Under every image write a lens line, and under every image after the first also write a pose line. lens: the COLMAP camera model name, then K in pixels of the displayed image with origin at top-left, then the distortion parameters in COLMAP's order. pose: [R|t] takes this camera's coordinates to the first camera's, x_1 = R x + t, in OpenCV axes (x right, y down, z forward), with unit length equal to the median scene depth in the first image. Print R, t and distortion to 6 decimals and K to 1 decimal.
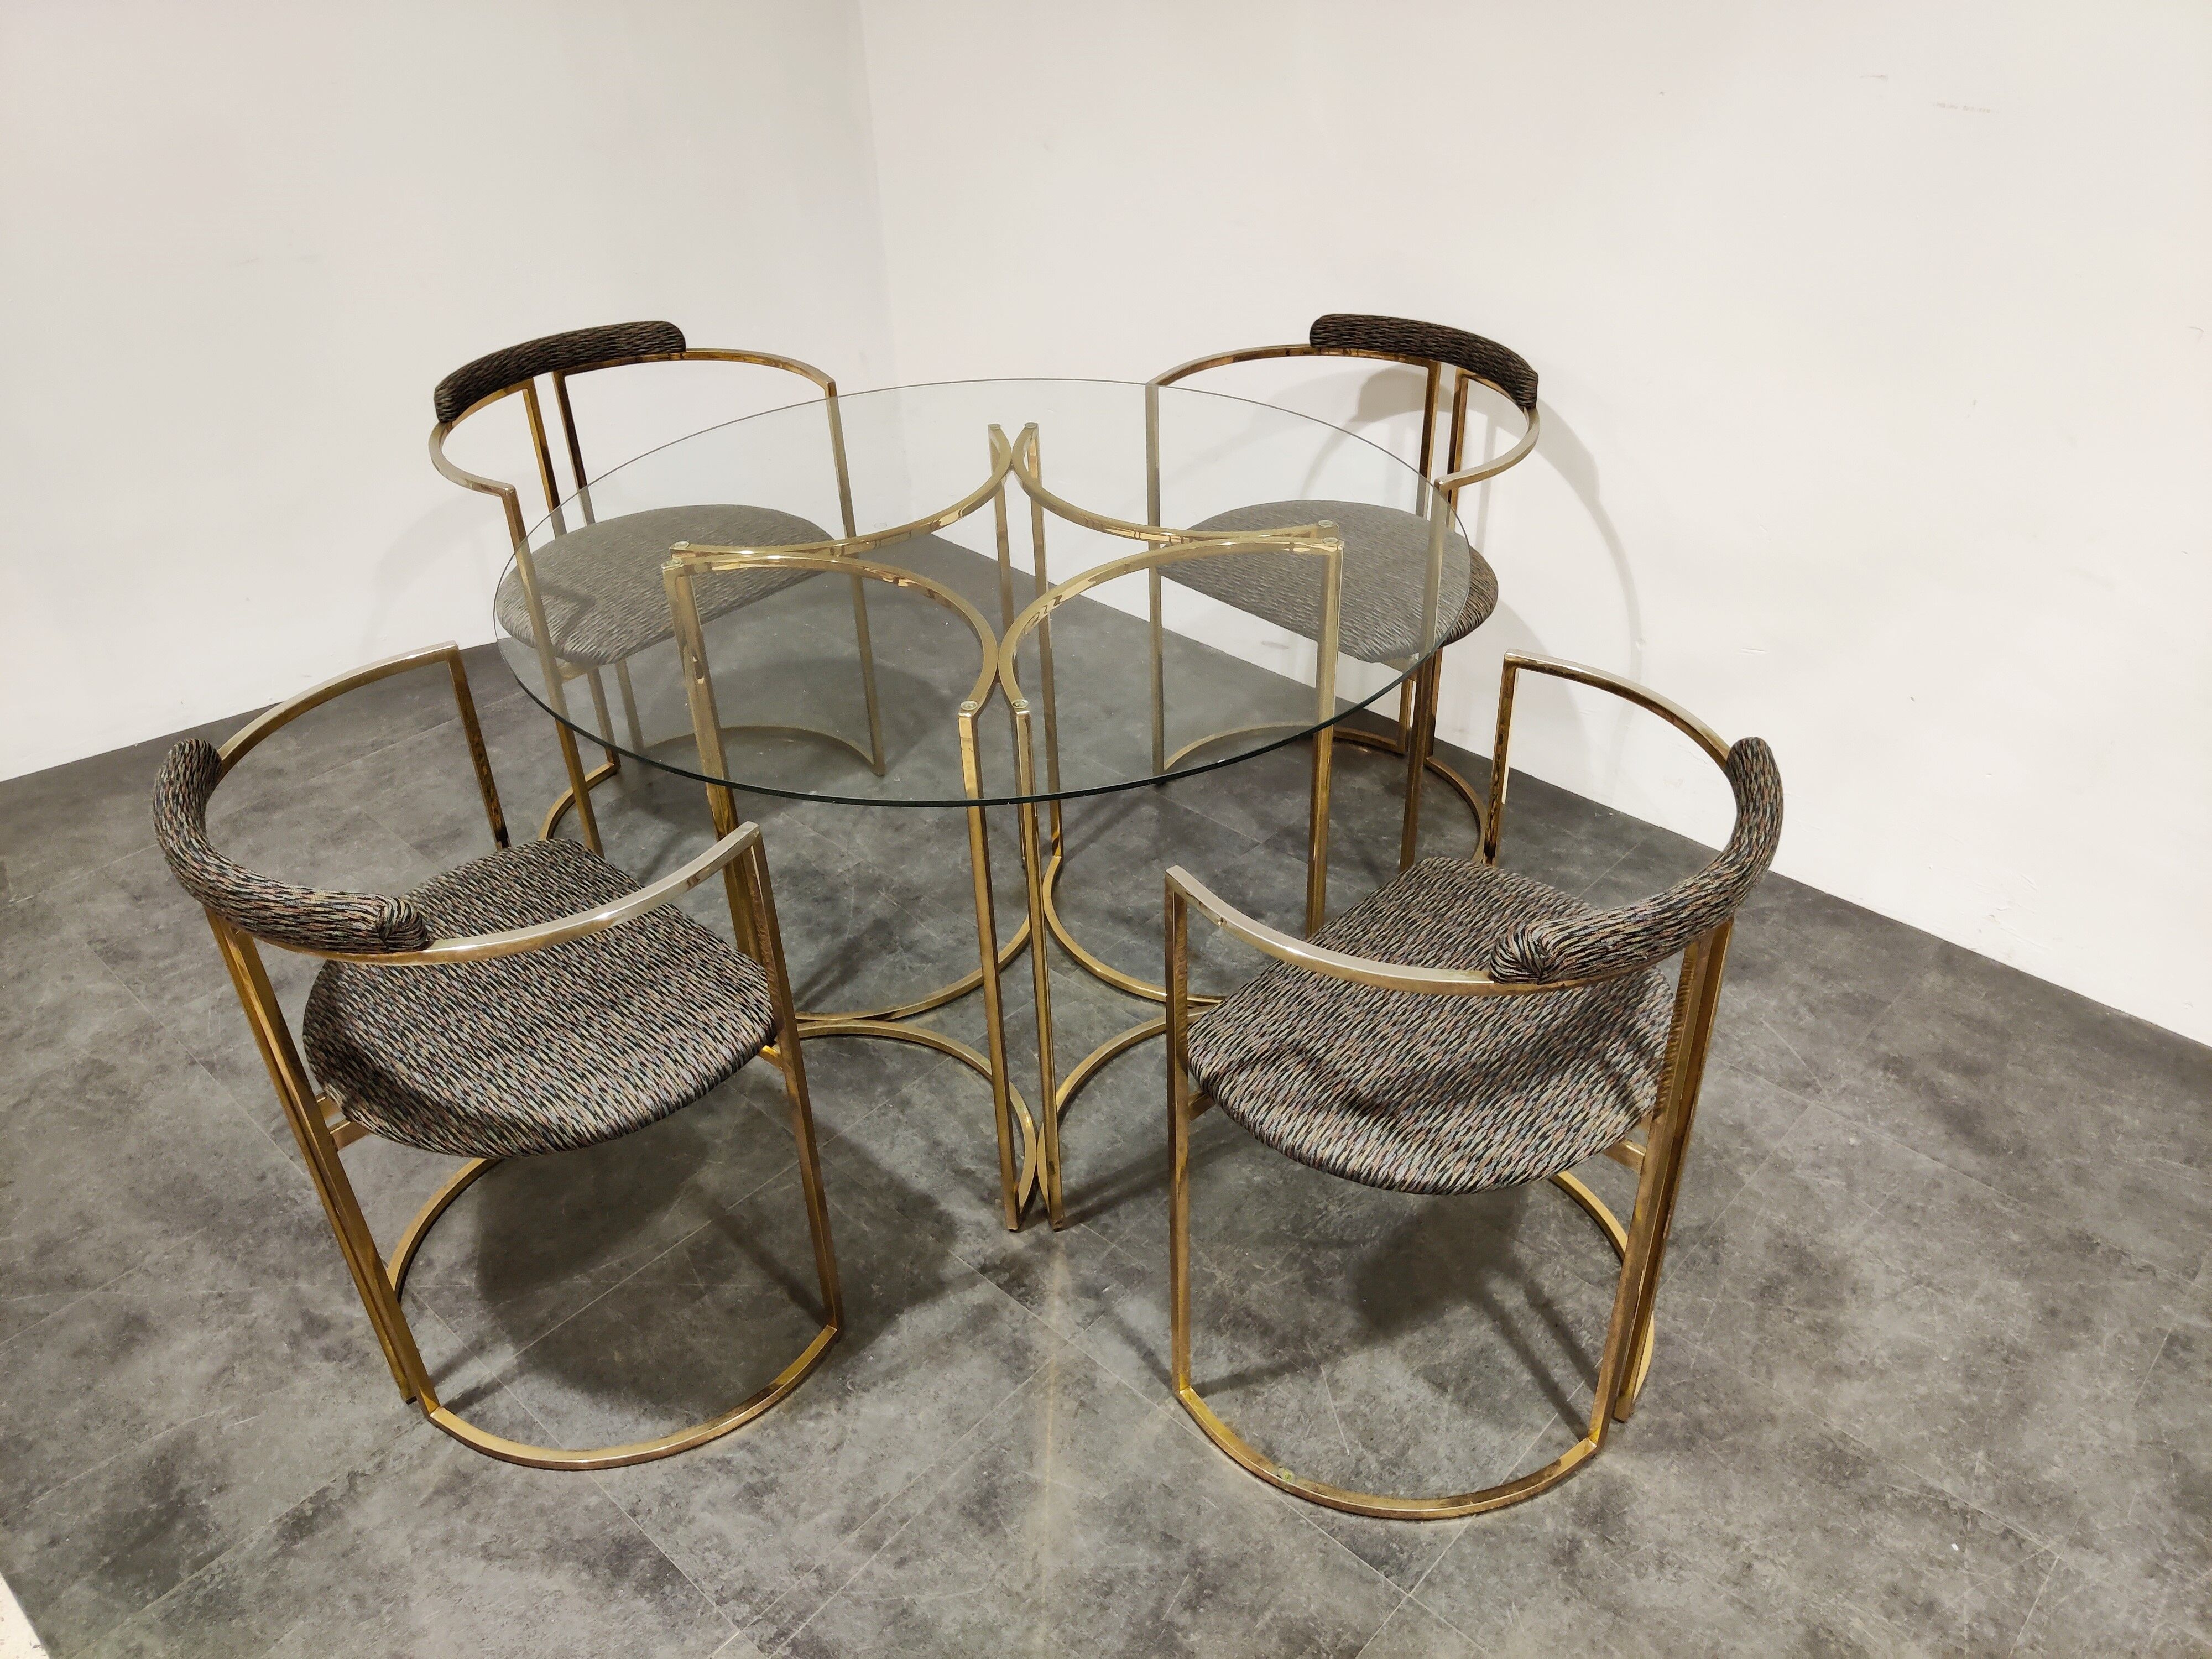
lens RADIAL K [[1683.0, 0, 1132.5], [0, 1683.0, 765.9], [0, 0, 1]] dist [-0.009646, 0.003069]
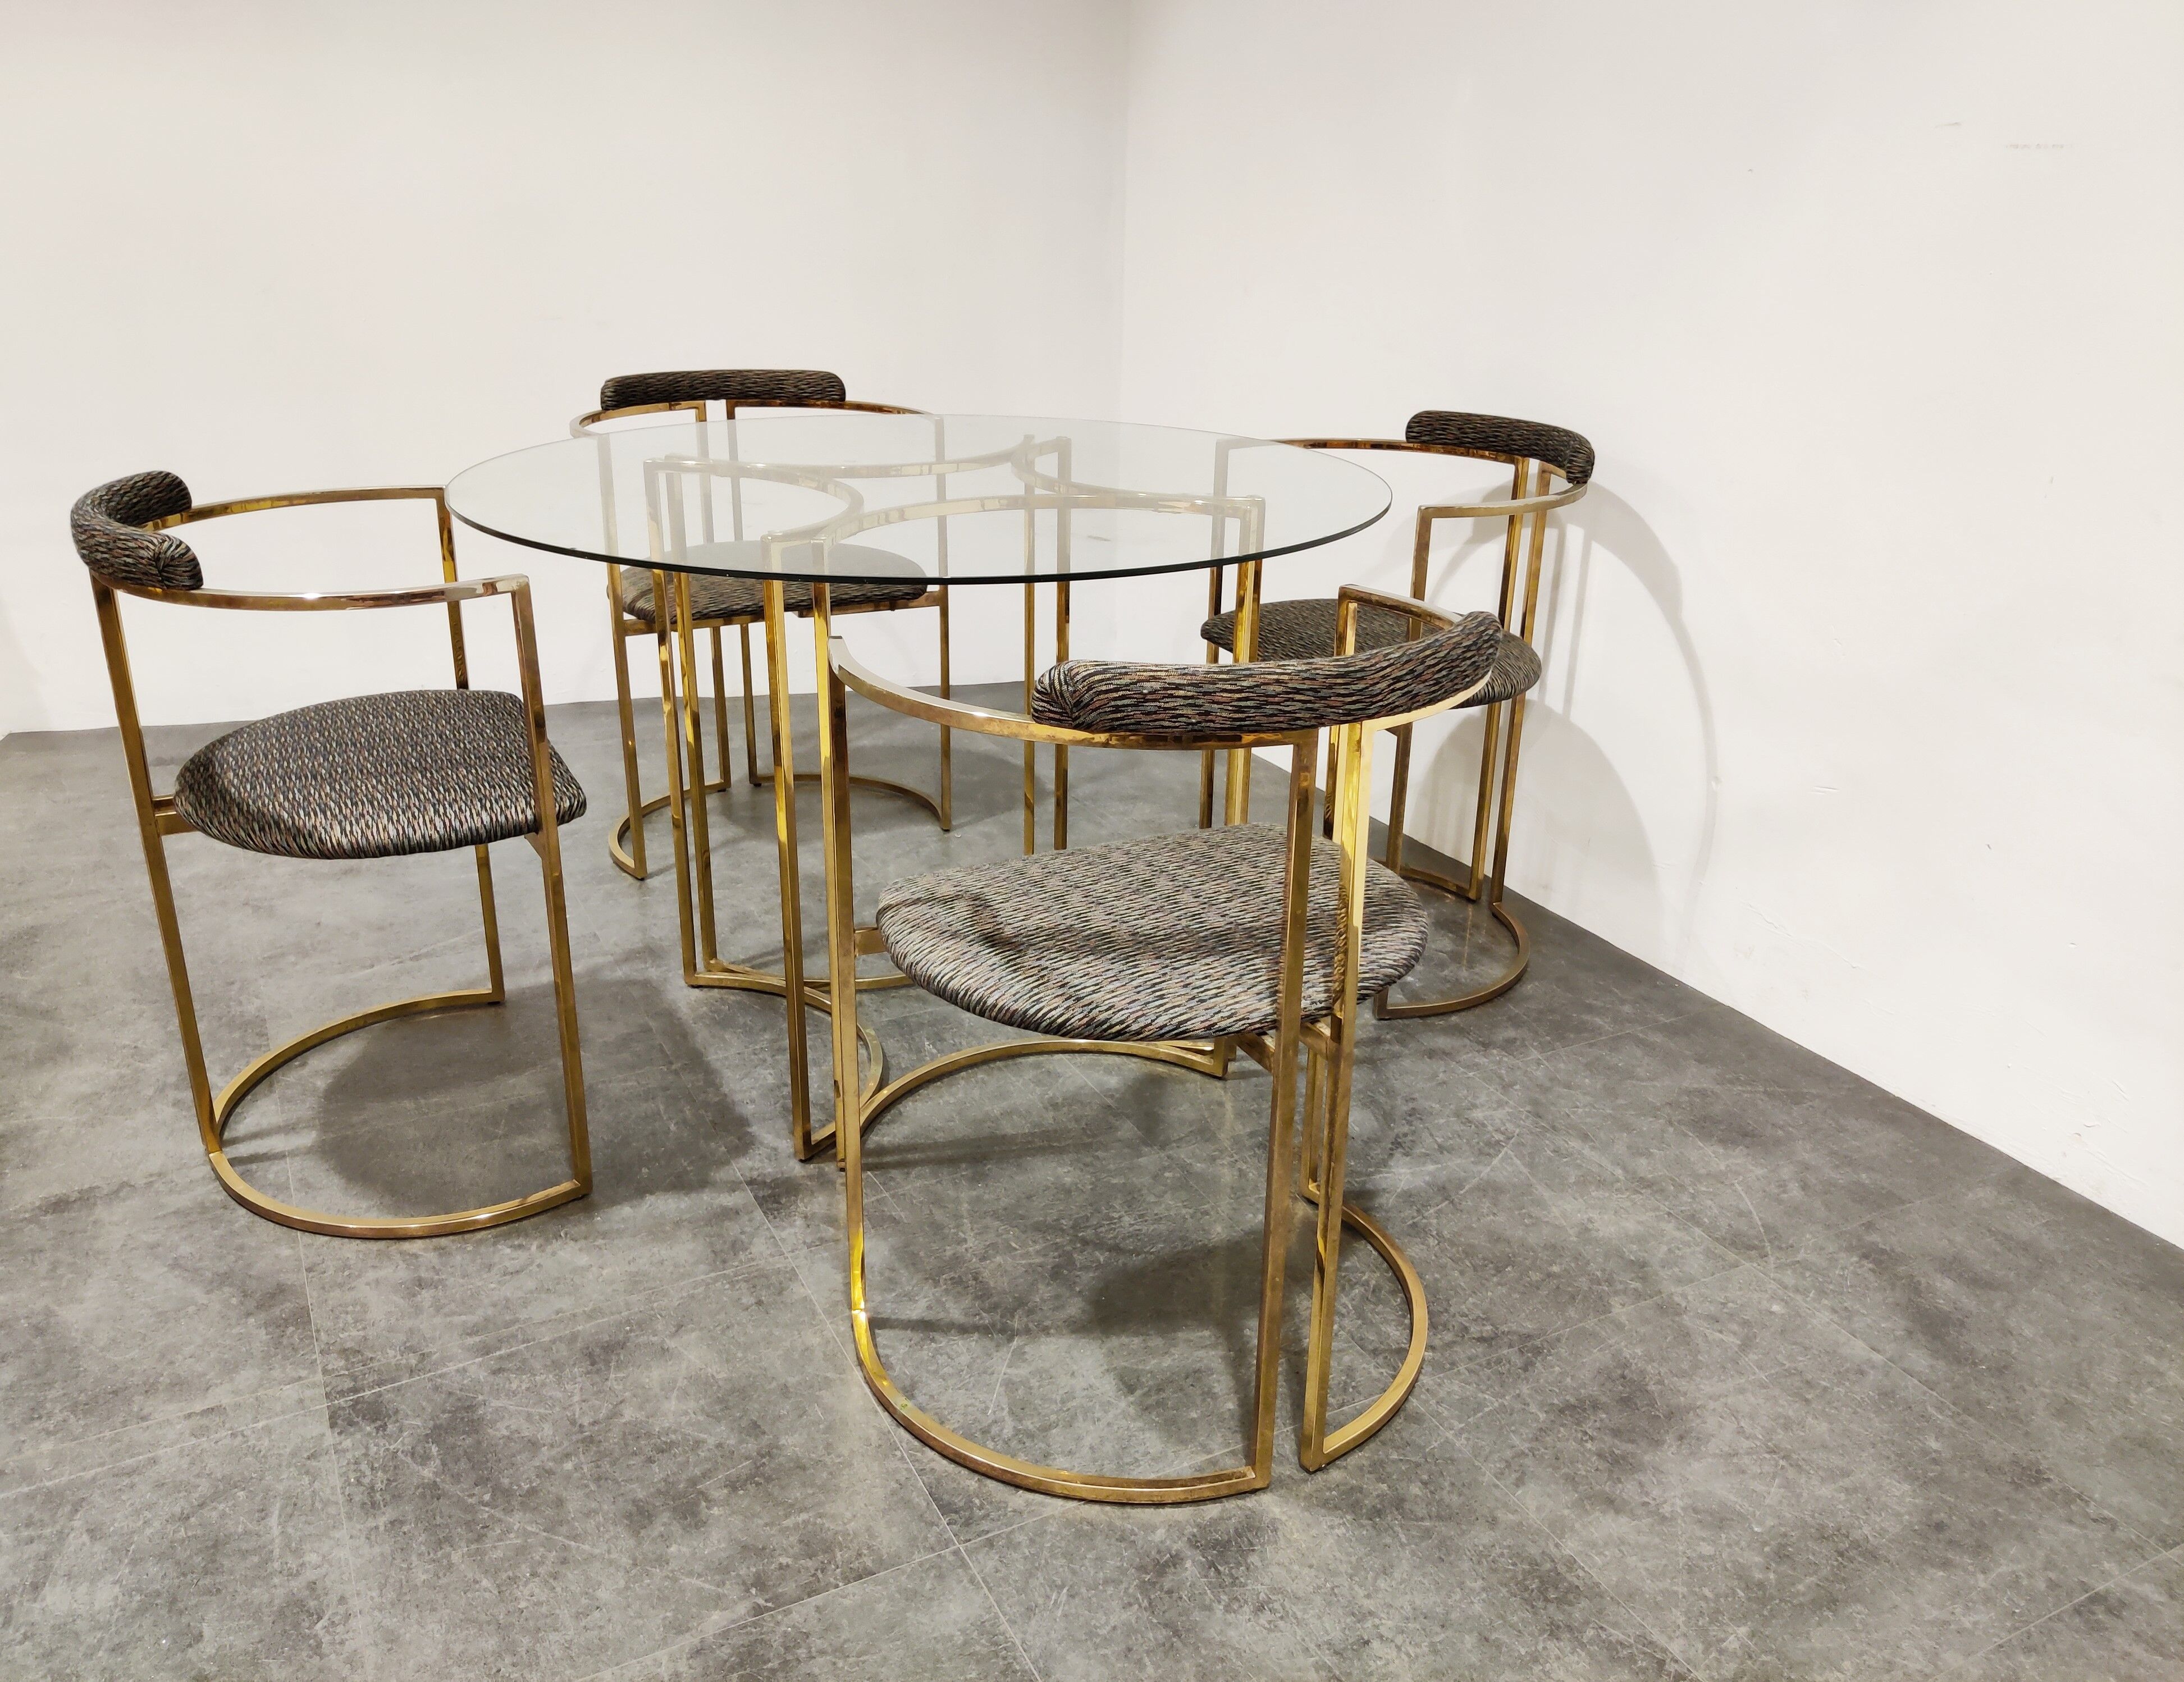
lens RADIAL K [[1693.1, 0, 1084.0], [0, 1693.1, 802.8], [0, 0, 1]] dist [-0.008896, 0.006120]
pose [[0.936292, 0.155766, -0.314793, 0.379173], [-0.218094, 0.960389, -0.173459, 0.230019], [0.275305, 0.231062, 0.933176, 0.107495]]
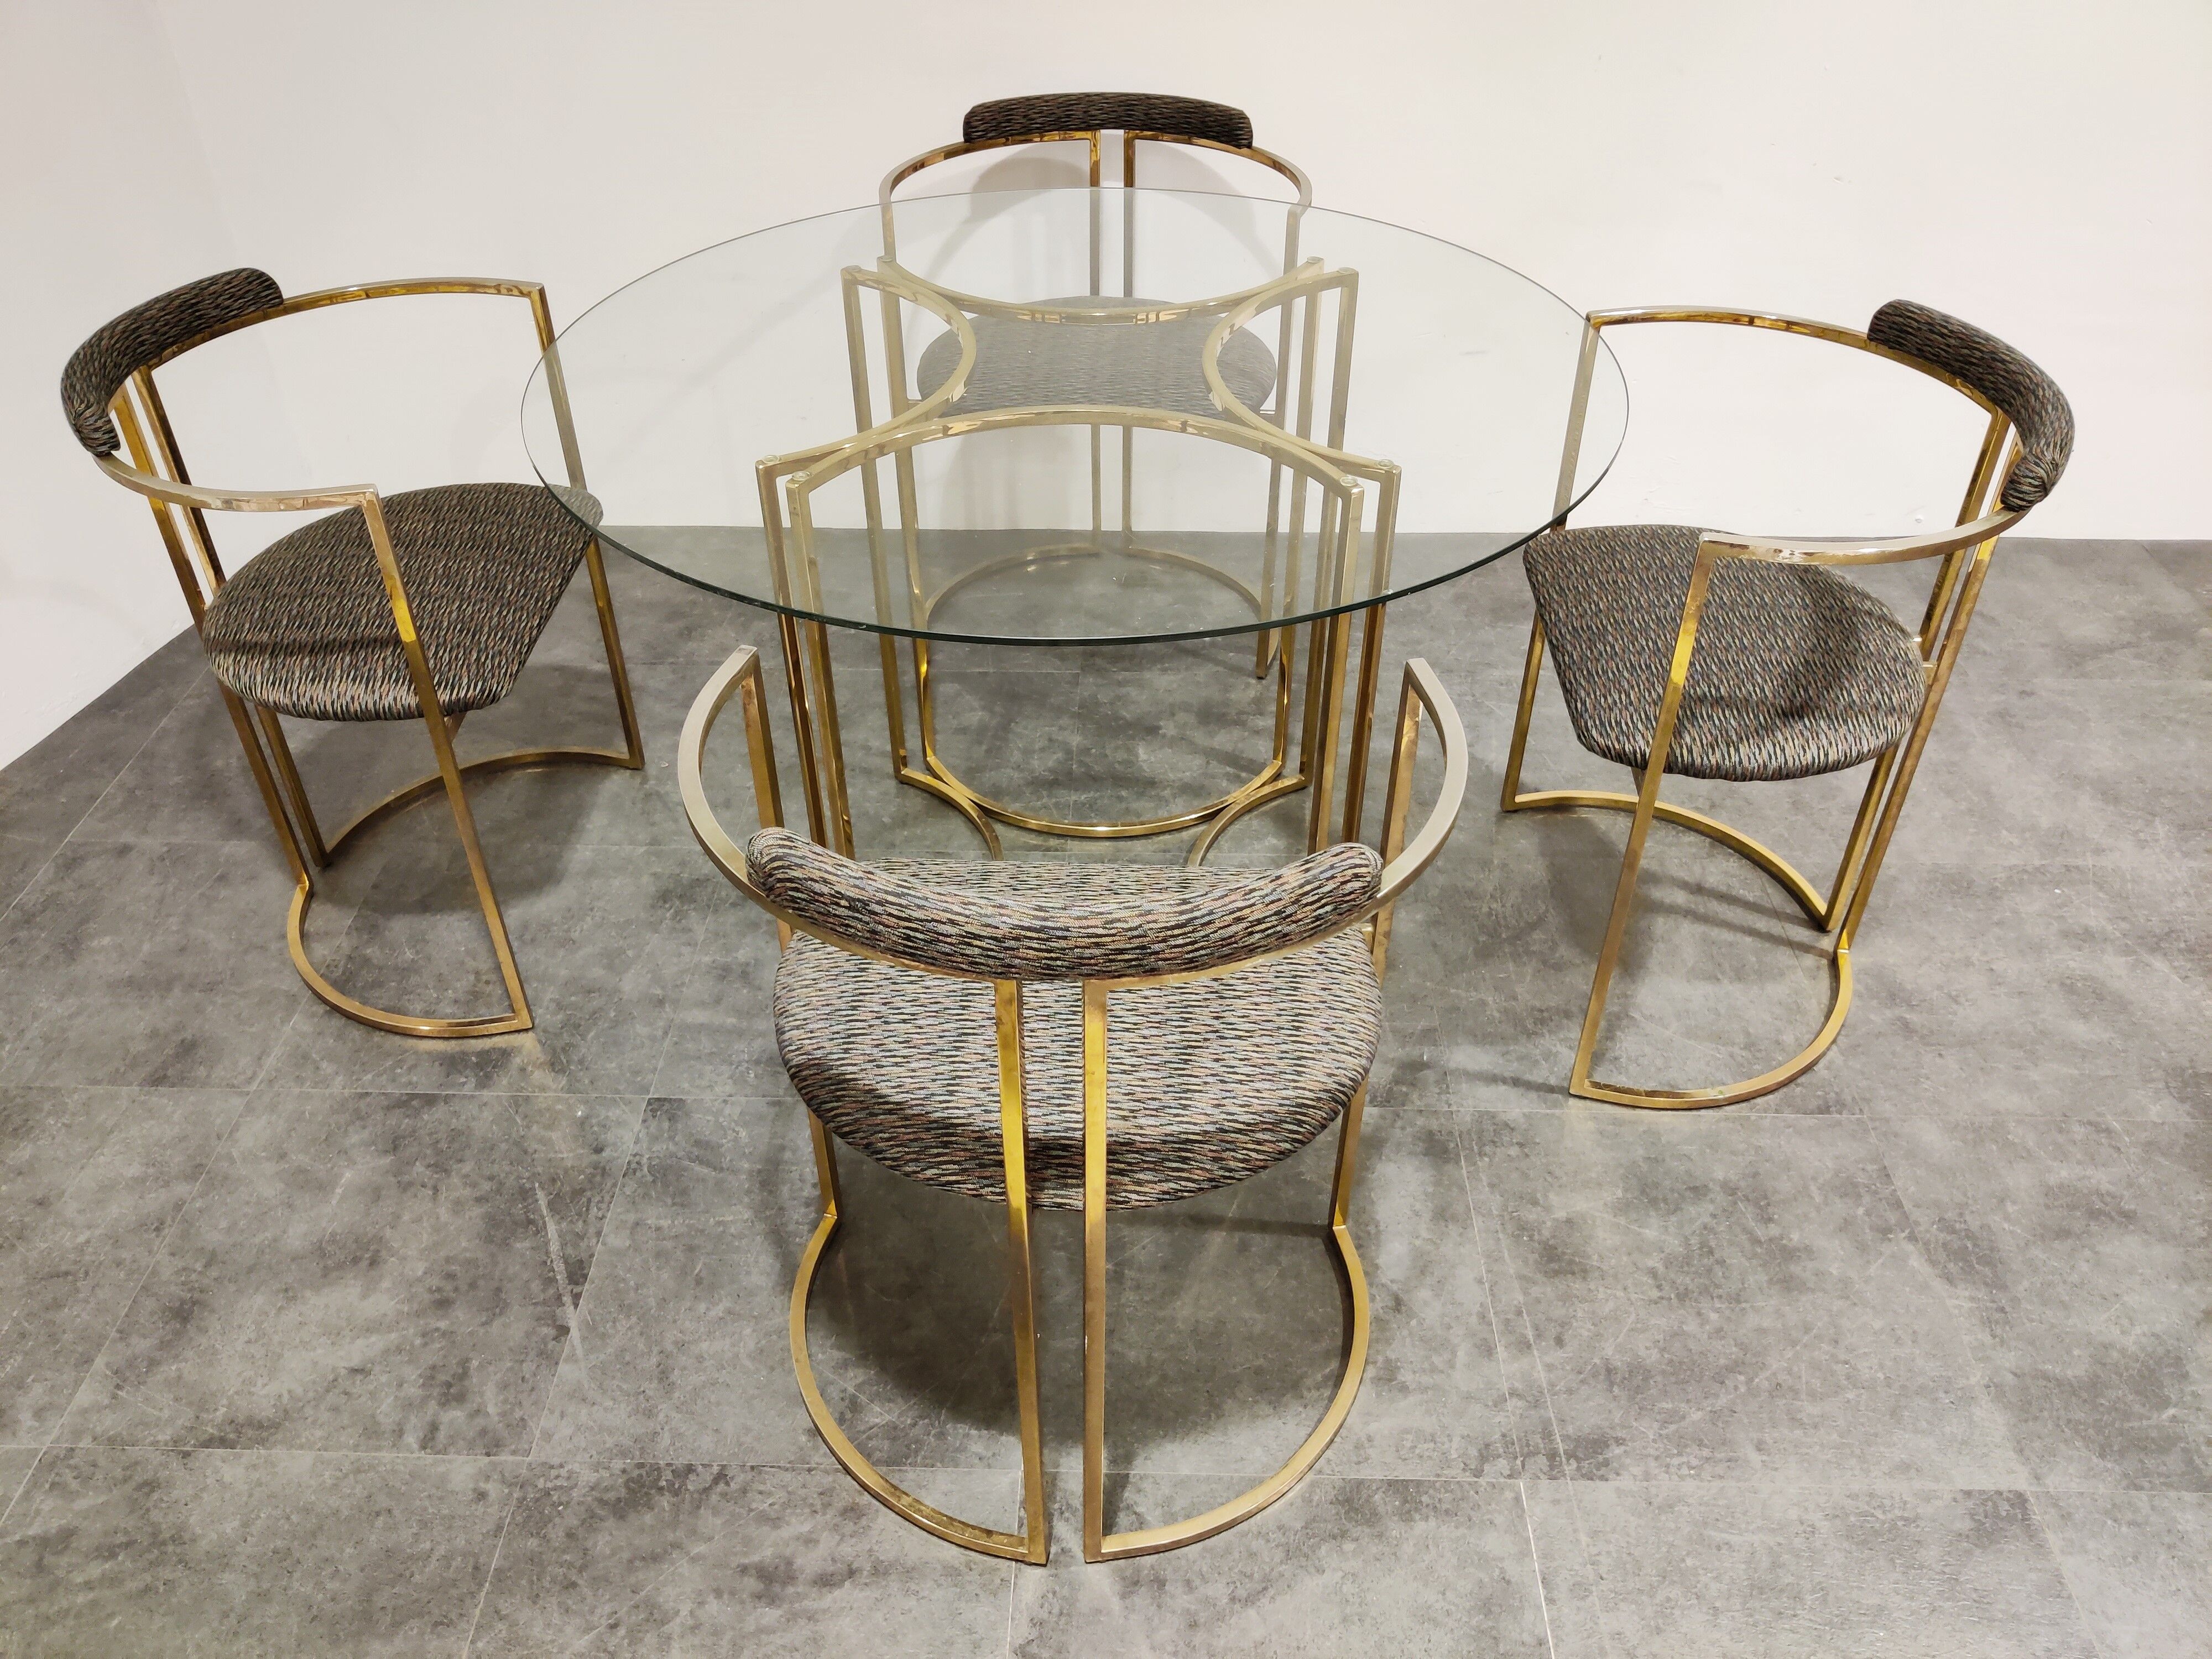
lens RADIAL K [[1683.0, 0, 1066.8], [0, 1683.0, 819.2], [0, 0, 1]] dist [-0.009646, 0.003069]
pose [[0.765008, -0.380829, 0.519357, -0.669381], [0.340348, 0.923685, 0.175980, -0.070064], [-0.546741, 0.042136, 0.836241, 0.286932]]
